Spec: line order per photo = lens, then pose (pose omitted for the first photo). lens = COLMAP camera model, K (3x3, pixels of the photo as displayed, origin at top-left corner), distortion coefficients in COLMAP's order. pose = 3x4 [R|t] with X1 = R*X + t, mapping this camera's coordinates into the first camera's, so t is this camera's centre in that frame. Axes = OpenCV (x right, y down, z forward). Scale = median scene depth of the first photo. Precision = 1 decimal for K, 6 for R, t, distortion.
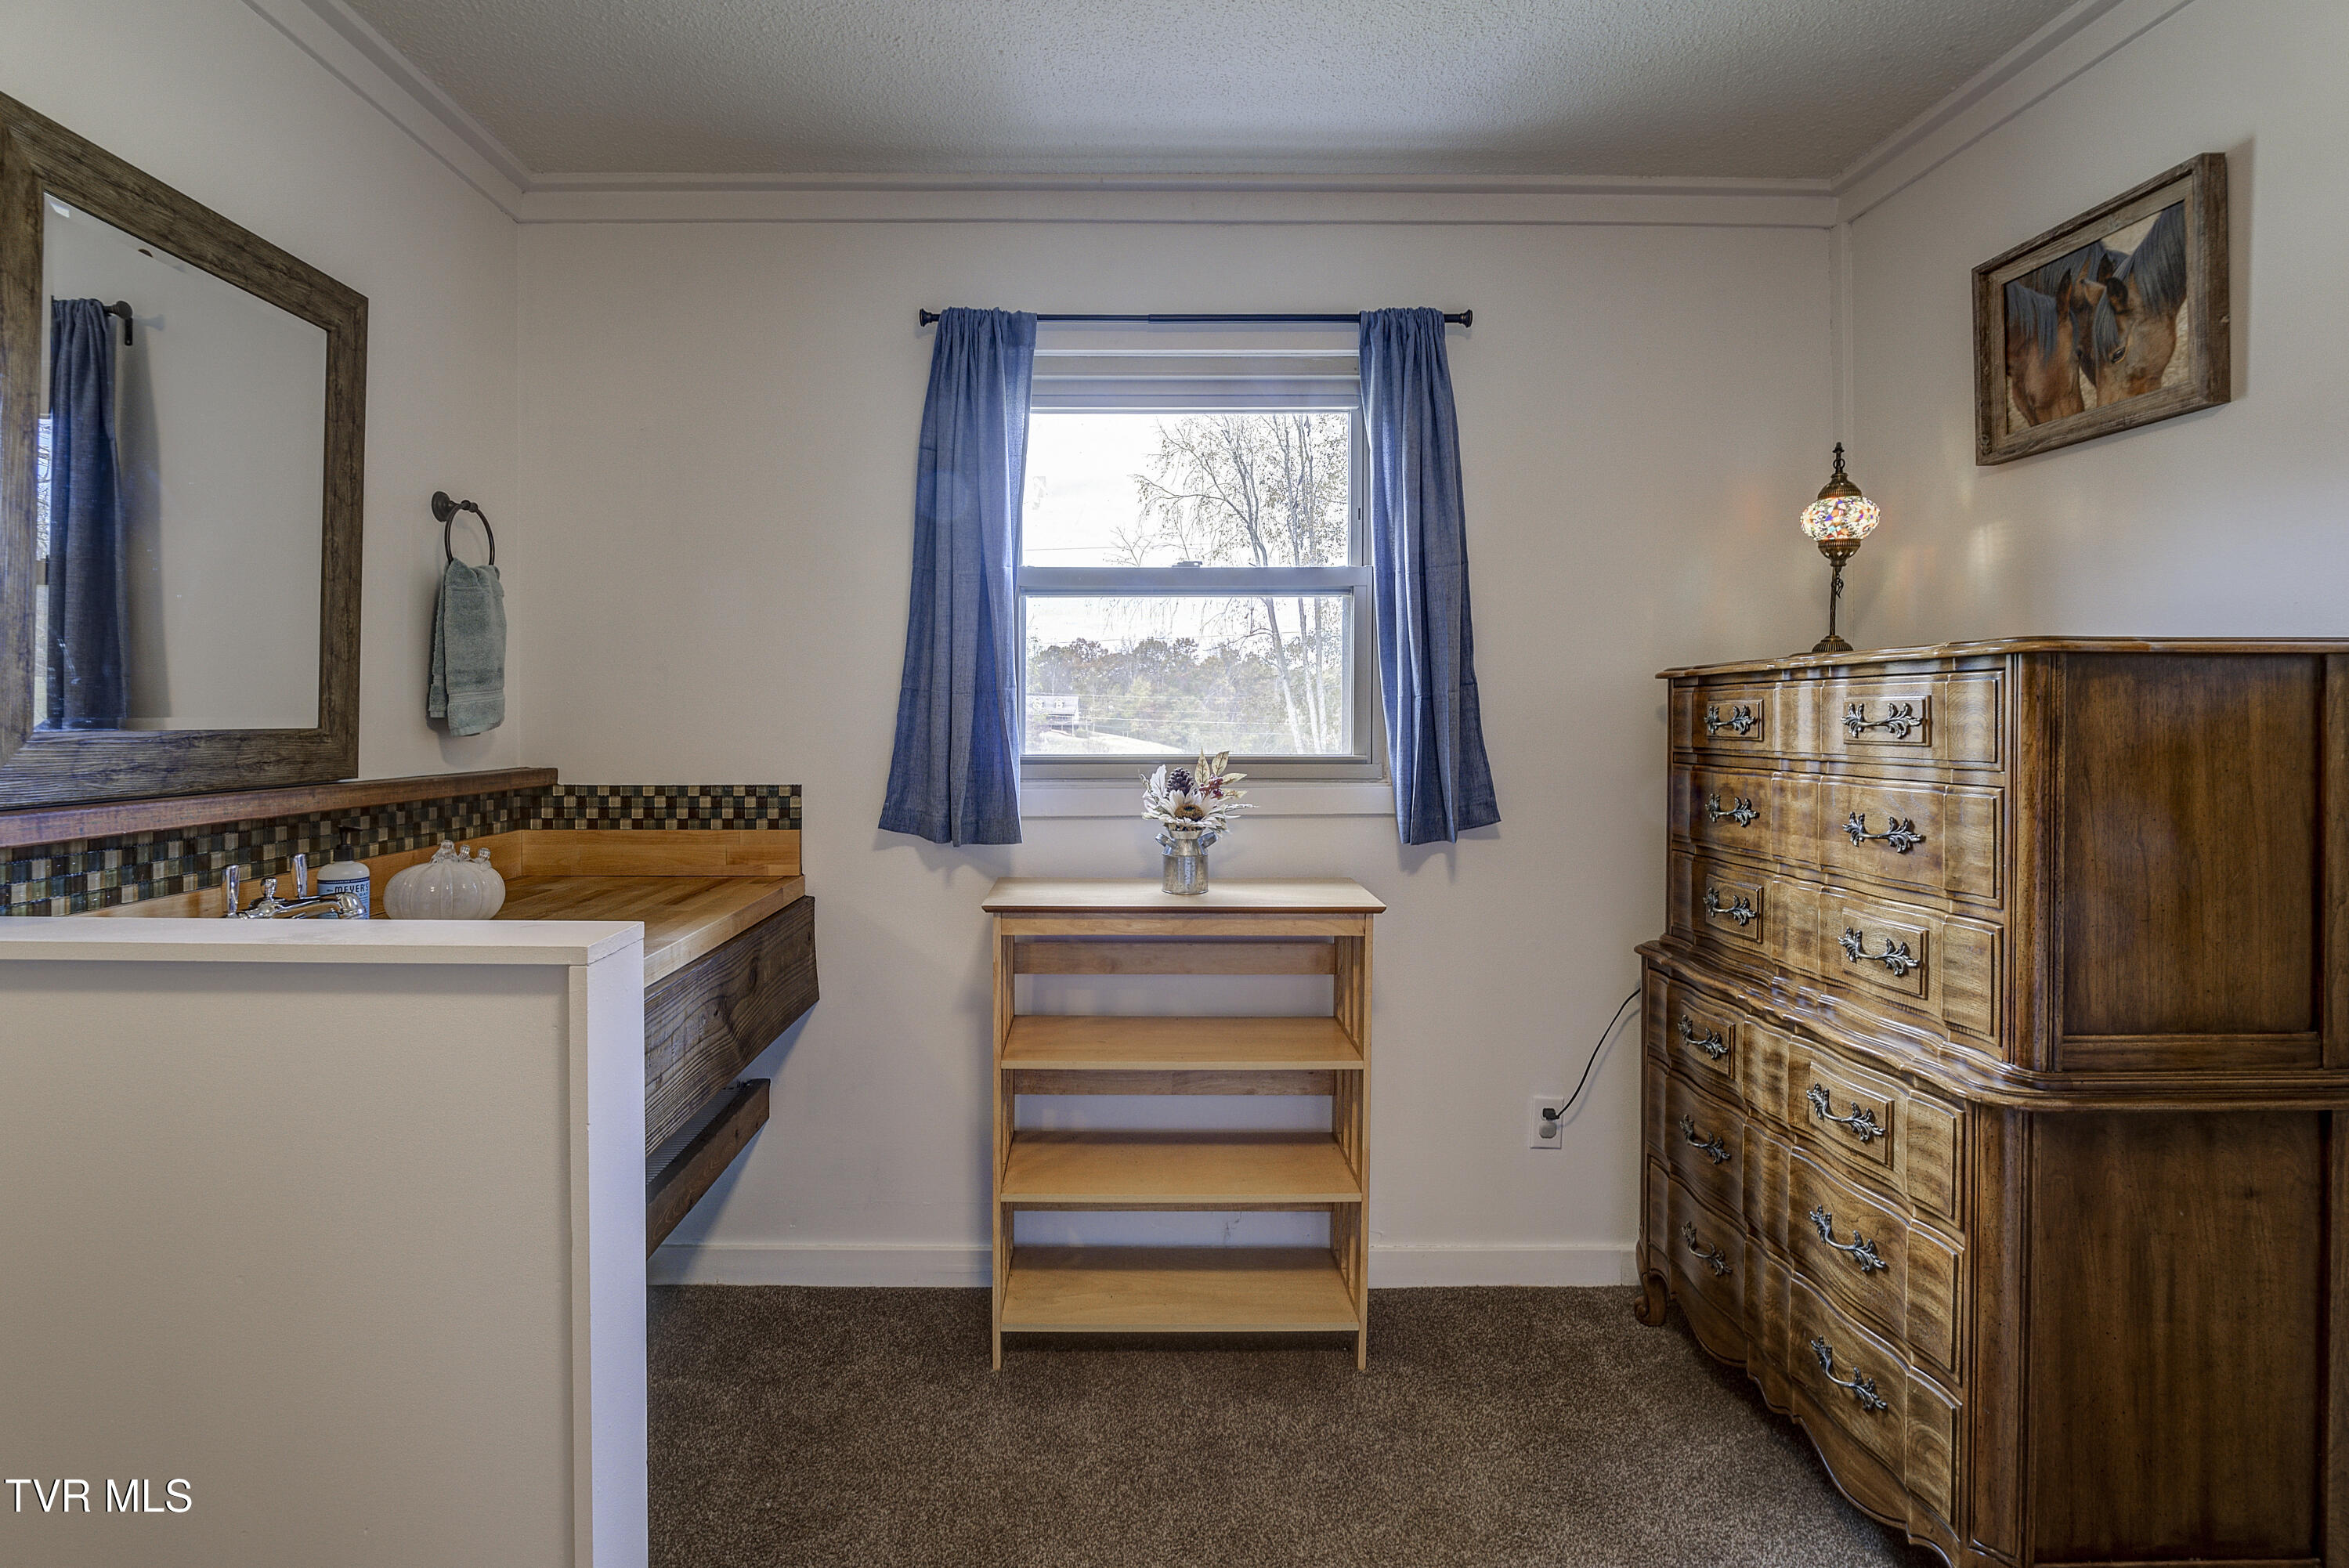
lens RADIAL K [[1089.3, 0, 1165.8], [0, 1089.3, 716.5], [0, 0, 1]] dist [-0.016889, 0.001434]
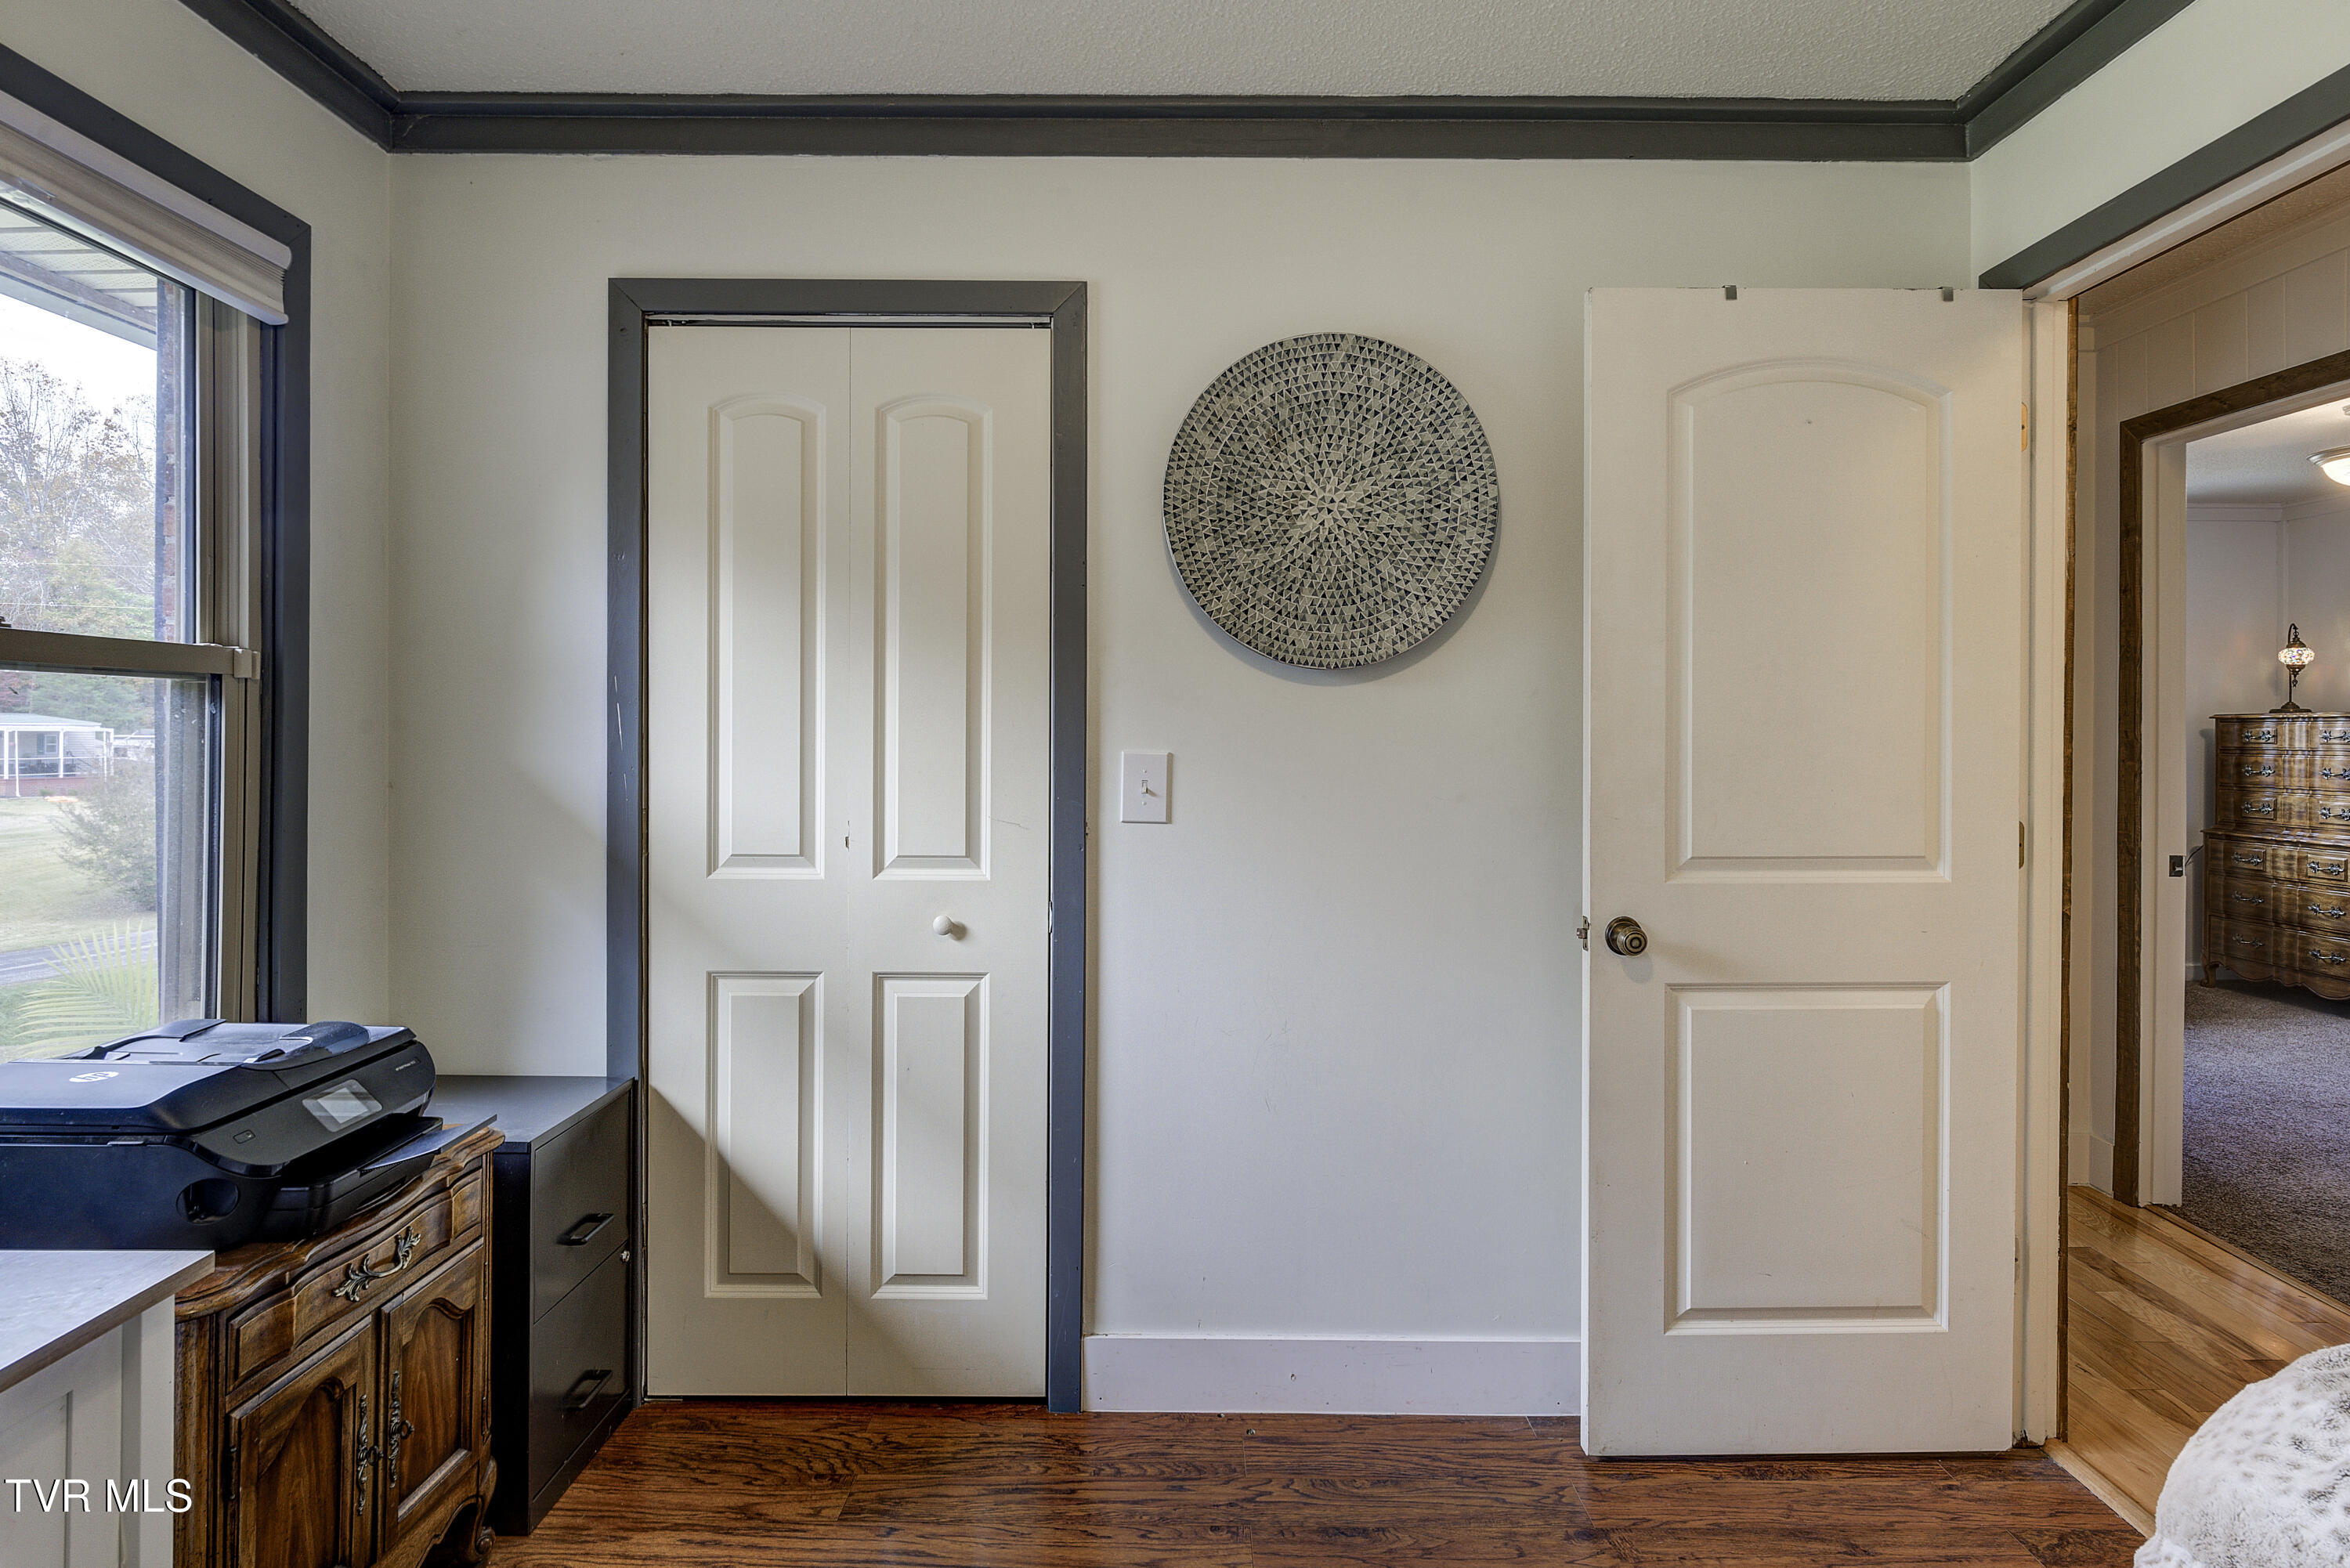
lens RADIAL K [[1224.8, 0, 1186.6], [0, 1224.8, 737.4], [0, 0, 1]] dist [-0.001463, -0.000190]
pose [[0.999987, 0.004079, -0.003173, -2.142161], [-0.004070, 0.999987, 0.002916, 0.009064], [0.003185, -0.002903, 0.999991, -2.036805]]
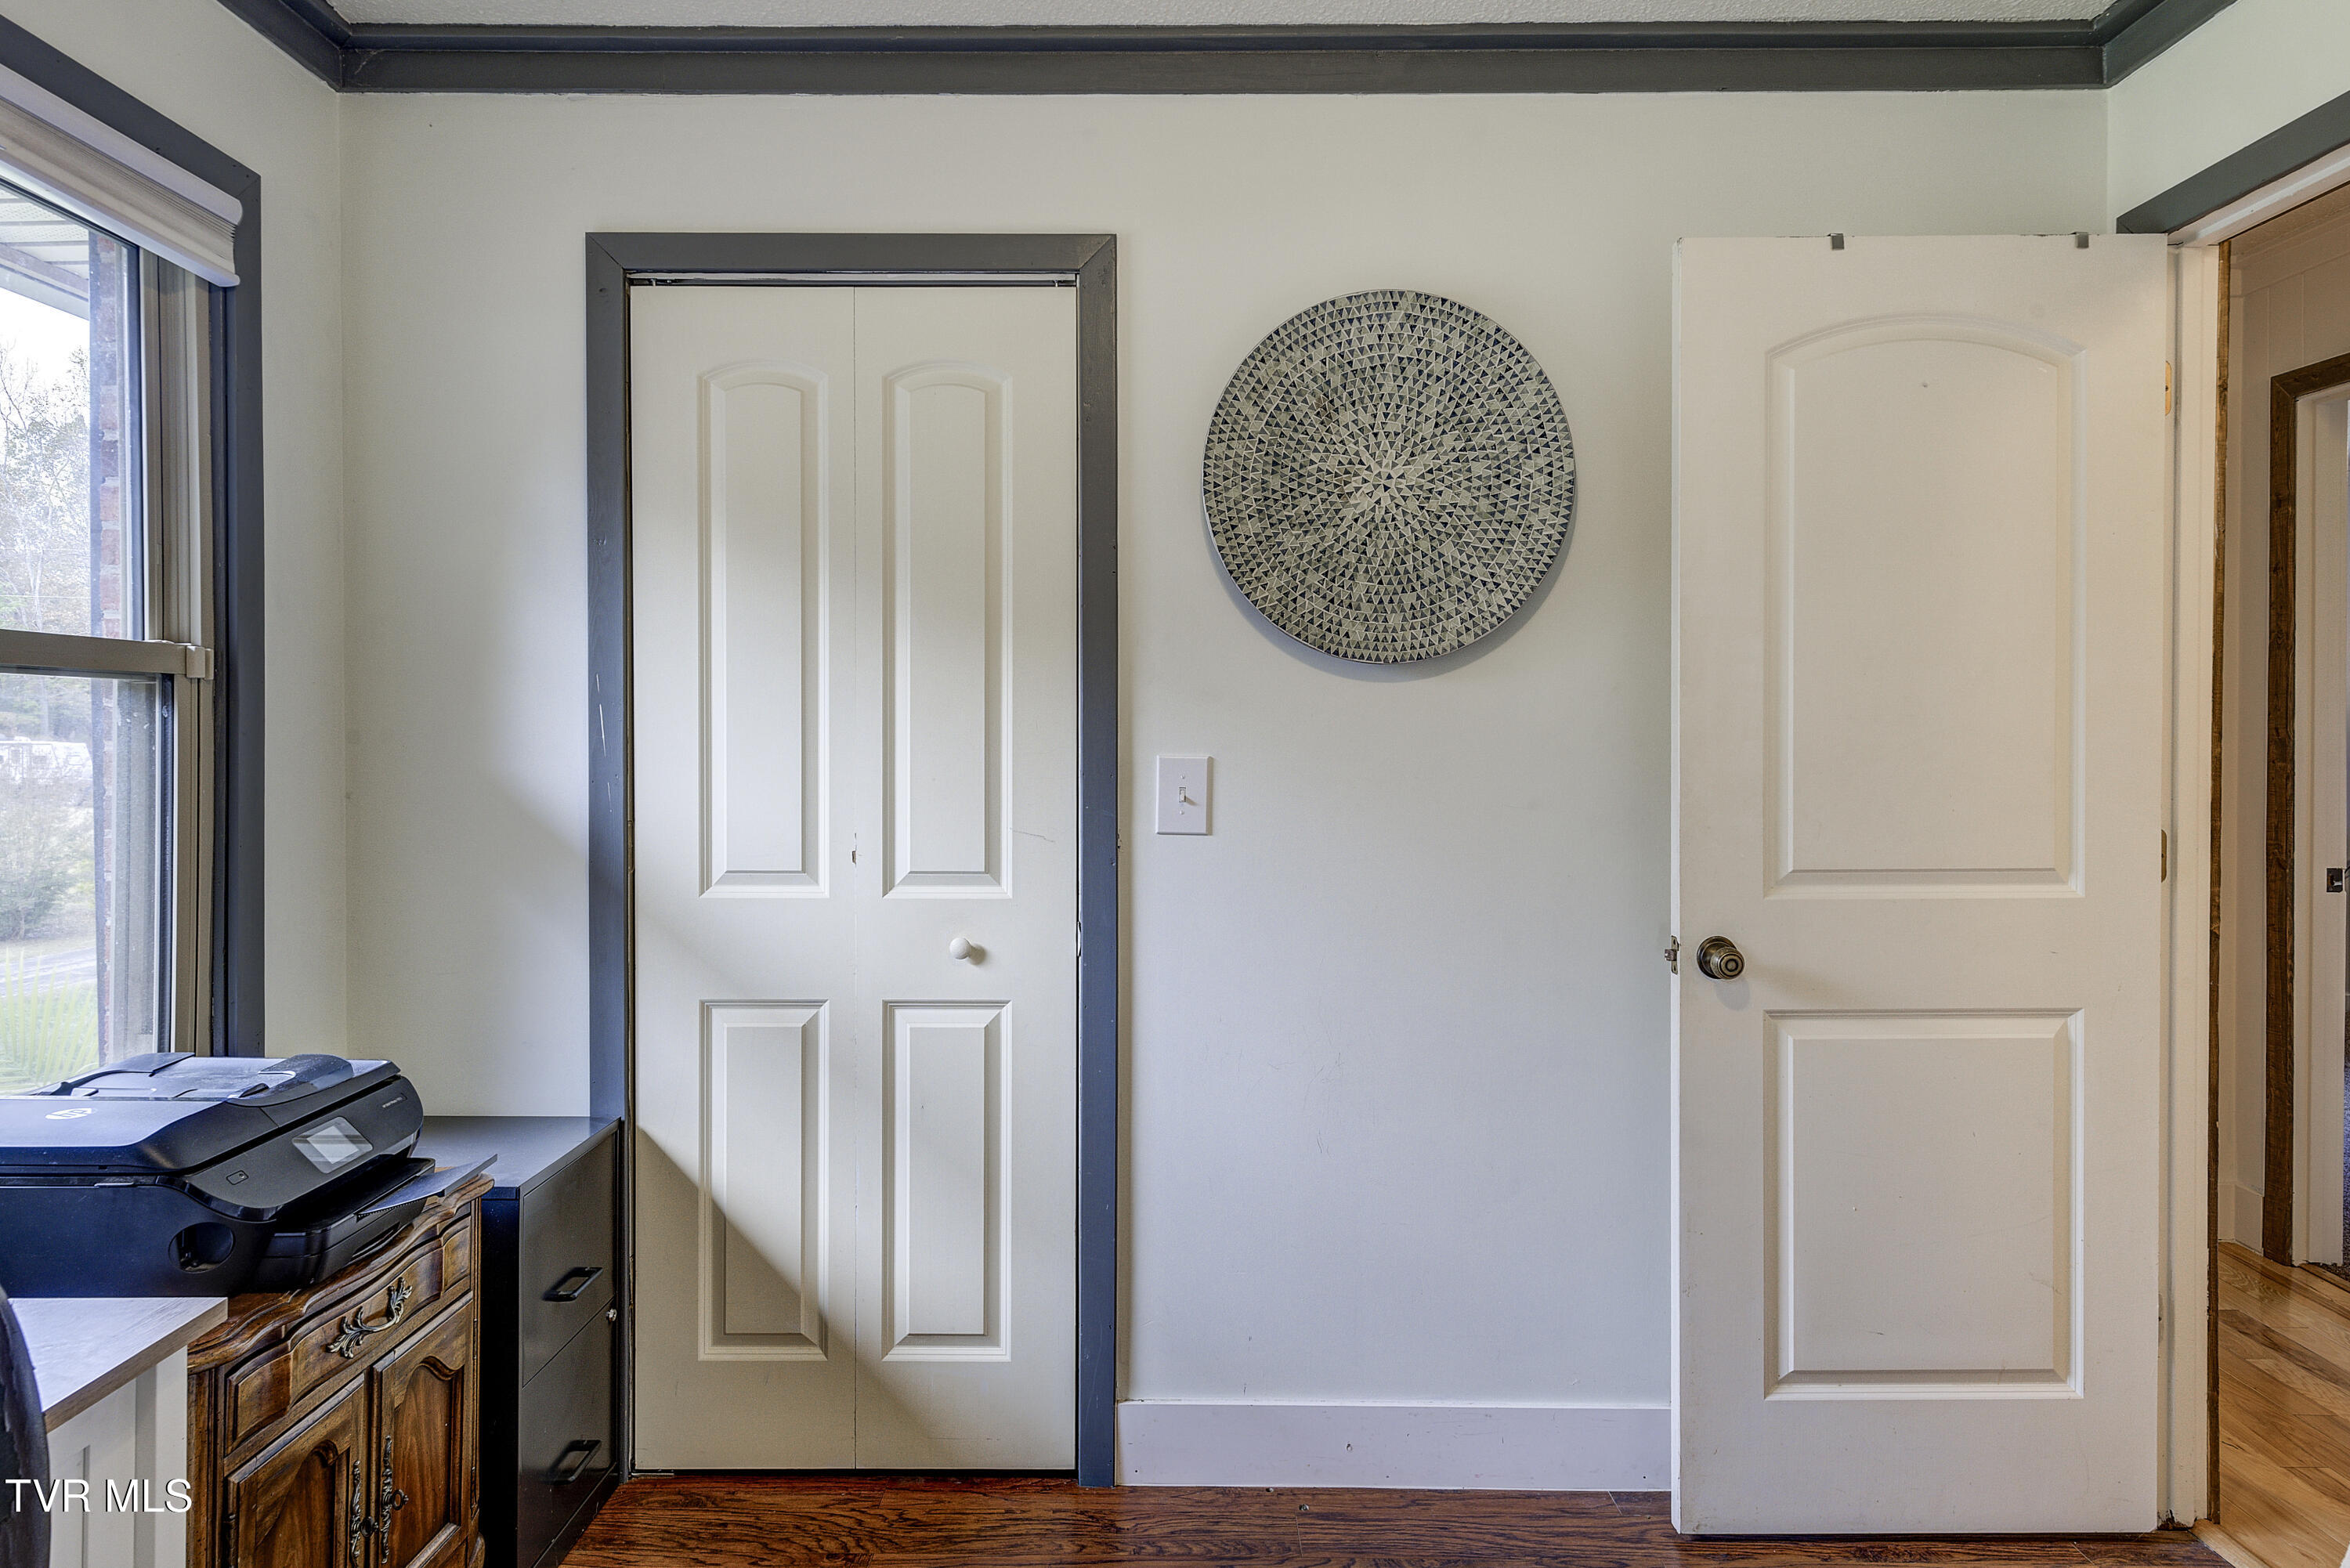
lens RADIAL K [[1396.3, 0, 1169.9], [0, 1396.3, 748.8], [0, 0, 1]] dist [0.013689, -0.001047]
pose [[0.999958, 0.000221, -0.009205, -2.194770], [-0.000132, 0.999954, 0.009592, 0.008642], [0.009207, -0.009590, 0.999912, -2.081524]]
